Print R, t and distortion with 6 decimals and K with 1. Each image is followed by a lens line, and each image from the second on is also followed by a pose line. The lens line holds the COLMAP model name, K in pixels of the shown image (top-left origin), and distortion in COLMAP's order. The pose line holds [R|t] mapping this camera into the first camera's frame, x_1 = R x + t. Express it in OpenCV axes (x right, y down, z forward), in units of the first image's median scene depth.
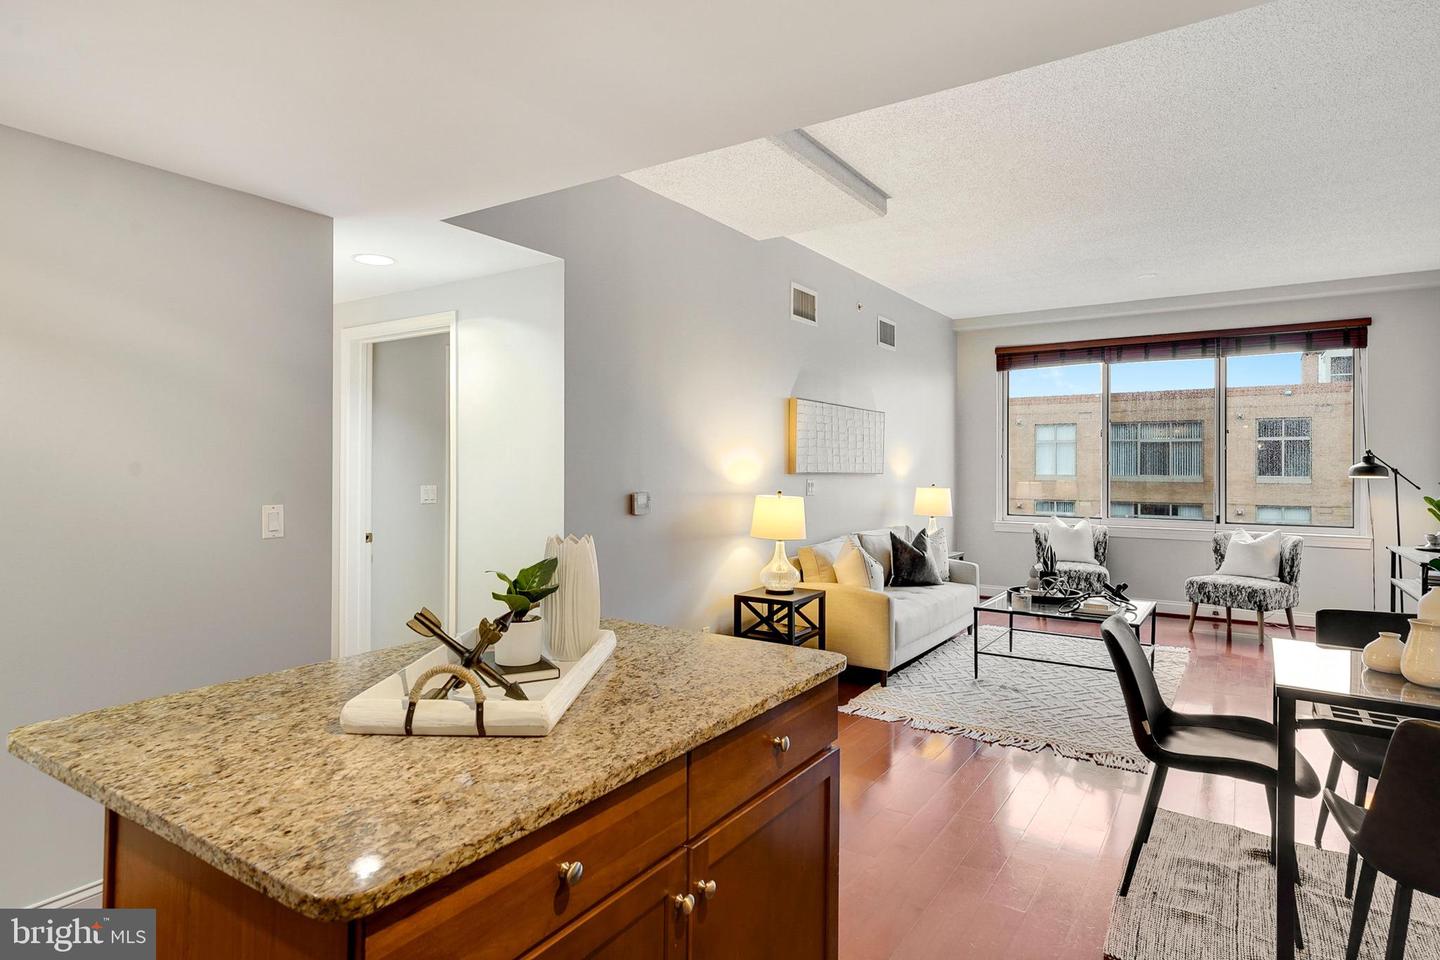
lens RADIAL K [[795.5, 0, 721.0], [0, 795.5, 465.2], [0, 0, 1]] dist [0.019955, 0.000716]
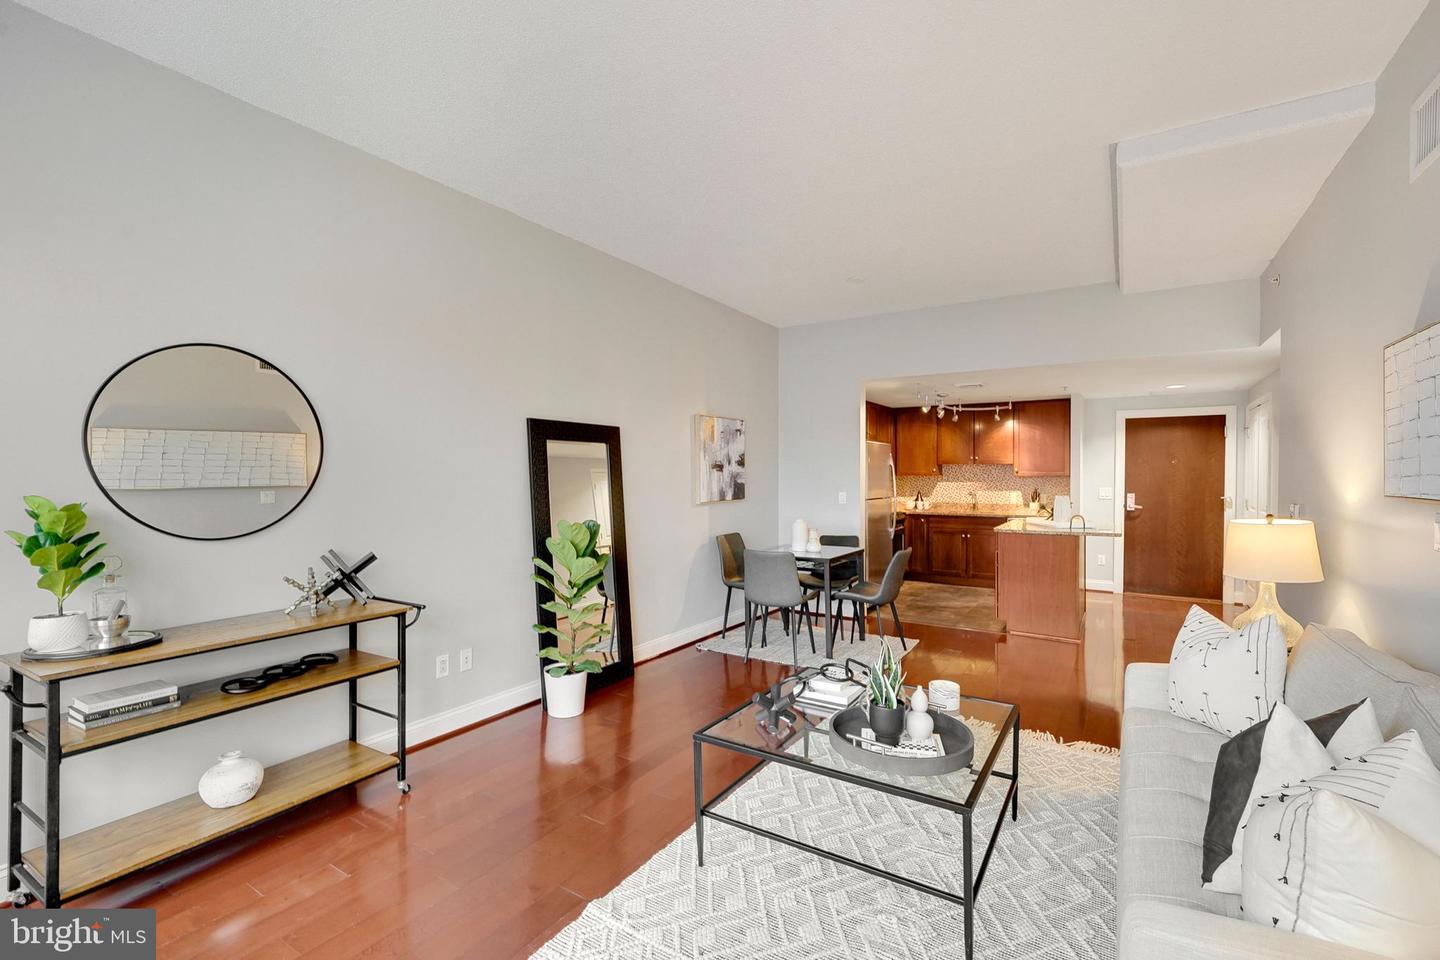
lens RADIAL K [[632.7, 0, 722.1], [0, 632.7, 480.4], [0, 0, 1]] dist [0.000315, 0.000091]
pose [[-0.999872, -0.004398, -0.015357, 0.437509], [-0.004558, 0.999935, 0.010416, -0.002305], [0.015310, 0.010485, -0.999828, 1.170430]]
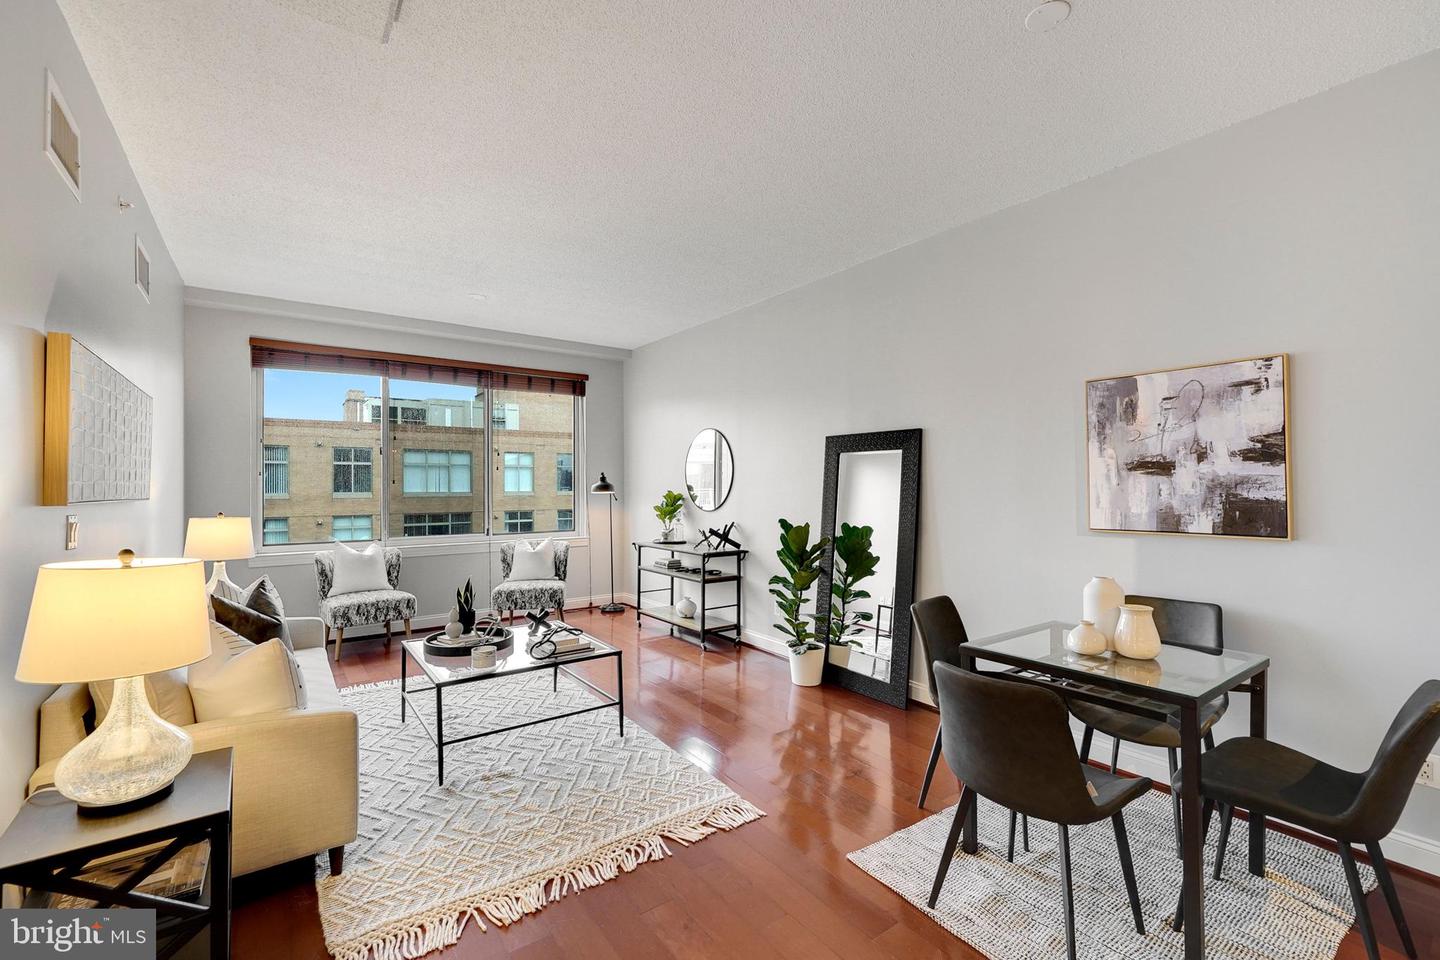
lens RADIAL K [[610.9, 0, 721.4], [0, 610.9, 480.0], [0, 0, 1]] dist [-0.001484, -0.000181]
pose [[0.343017, 0.003776, 0.939321, -0.085917], [0.002210, 0.999986, -0.004827, -0.000738], [-0.939326, 0.003732, 0.343004, 0.449924]]
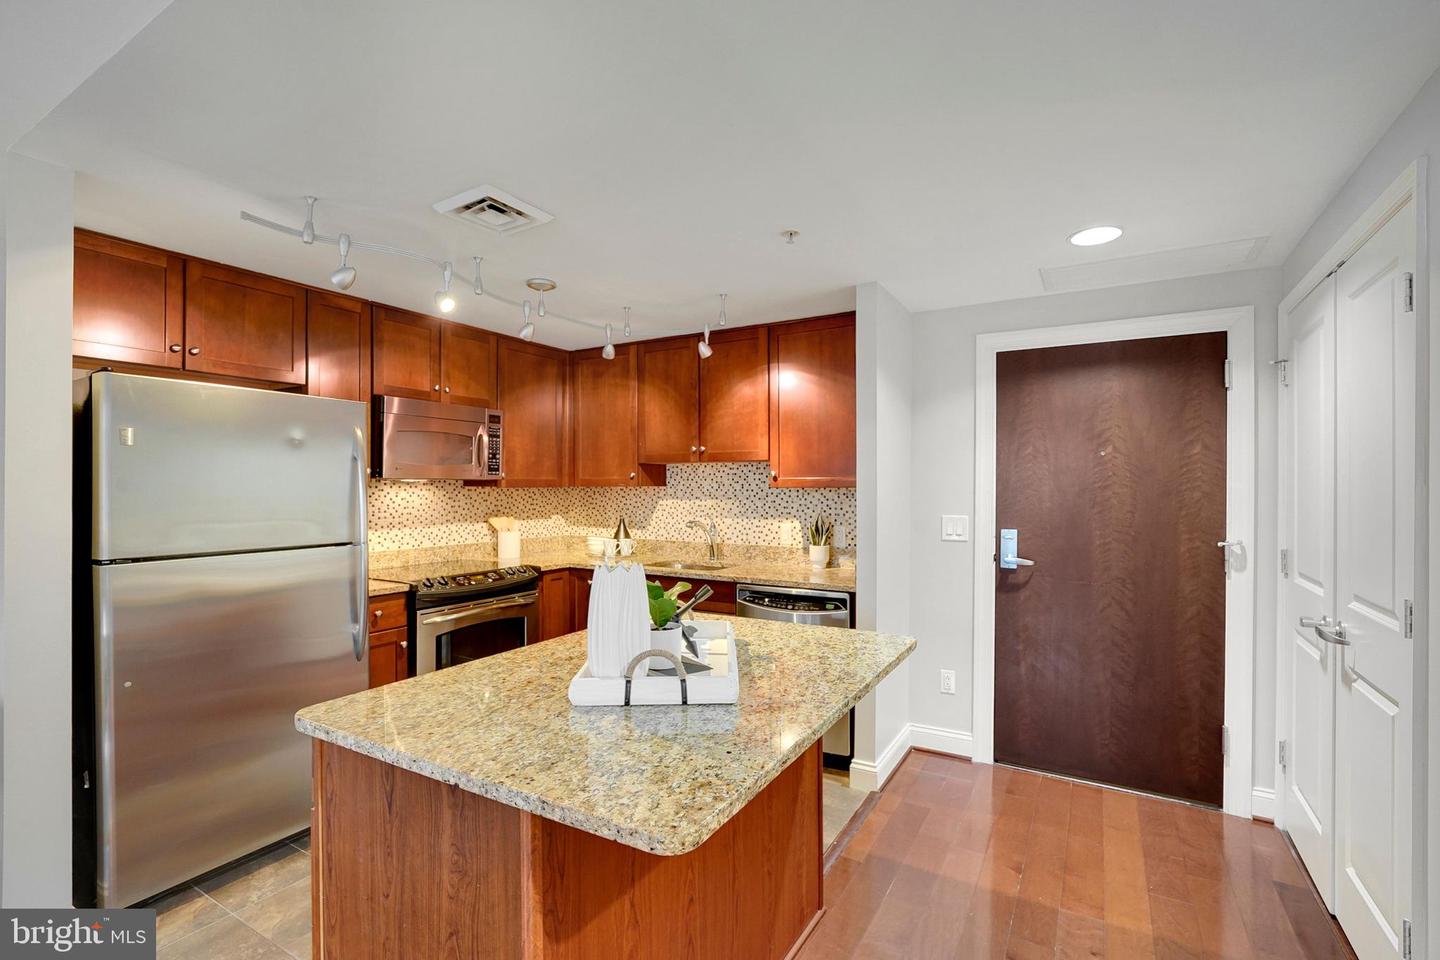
lens RADIAL K [[644.7, 0, 726.1], [0, 644.7, 485.9], [0, 0, 1]] dist [-0.013369, 0.000257]
pose [[-0.998511, -0.006174, -0.054201, -0.079357], [-0.006179, 0.999981, -0.000079, -0.001624], [0.054201, 0.000256, -0.998530, 0.512731]]
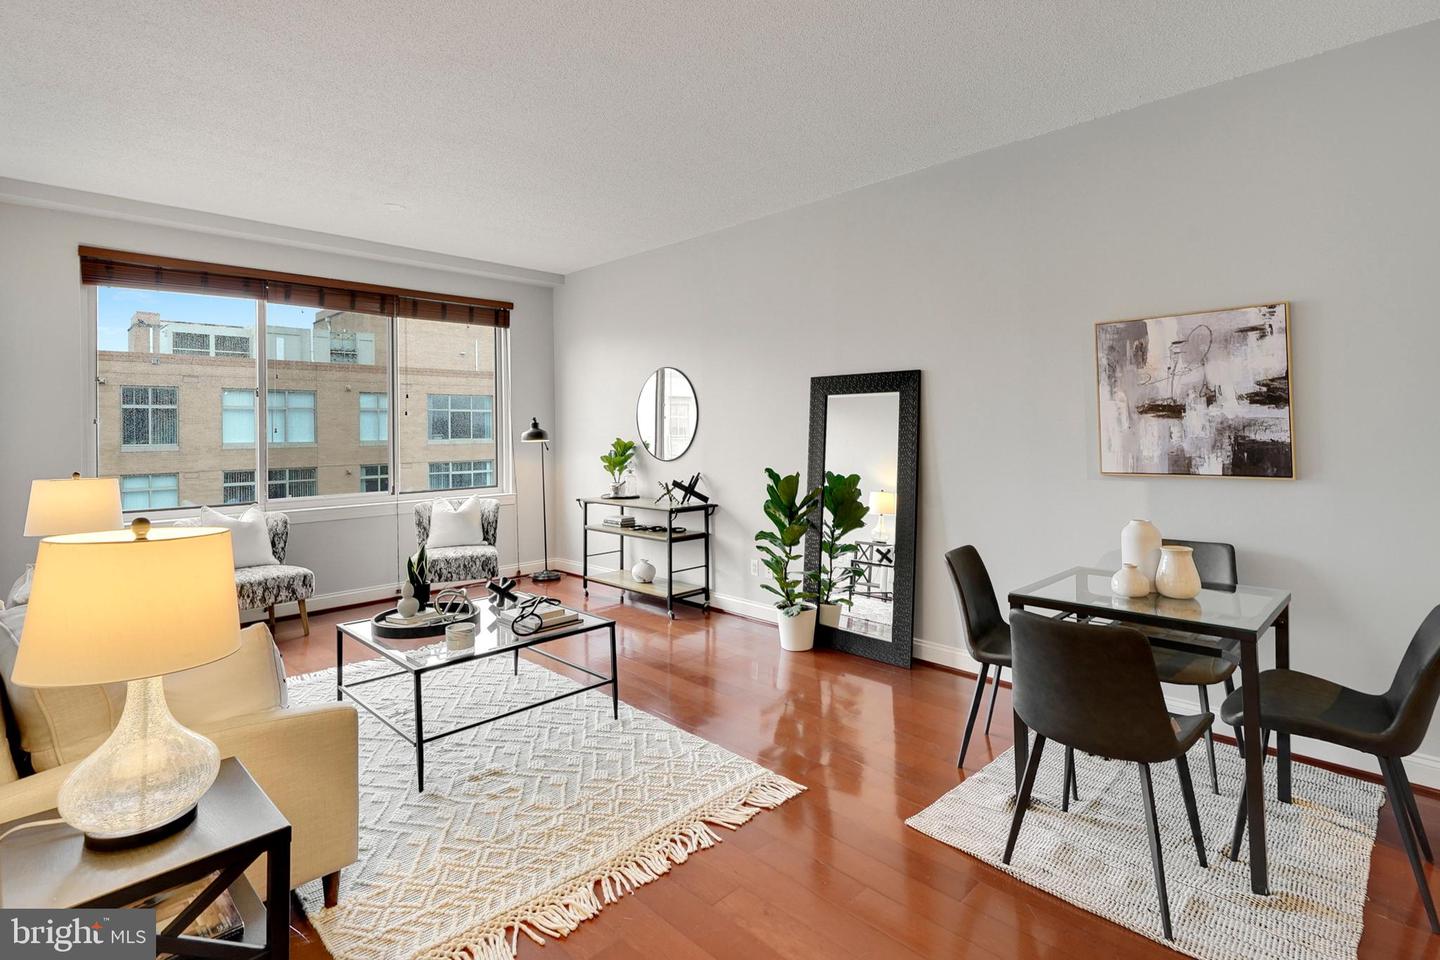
lens RADIAL K [[701.5, 0, 733.2], [0, 701.5, 415.5], [0, 0, 1]] dist [0.007420, 0.000692]
pose [[0.185852, 0.014183, 0.982475, -0.127658], [0.010090, 0.999816, -0.016342, -0.002392], [-0.982526, 0.012950, 0.185675, 0.521190]]
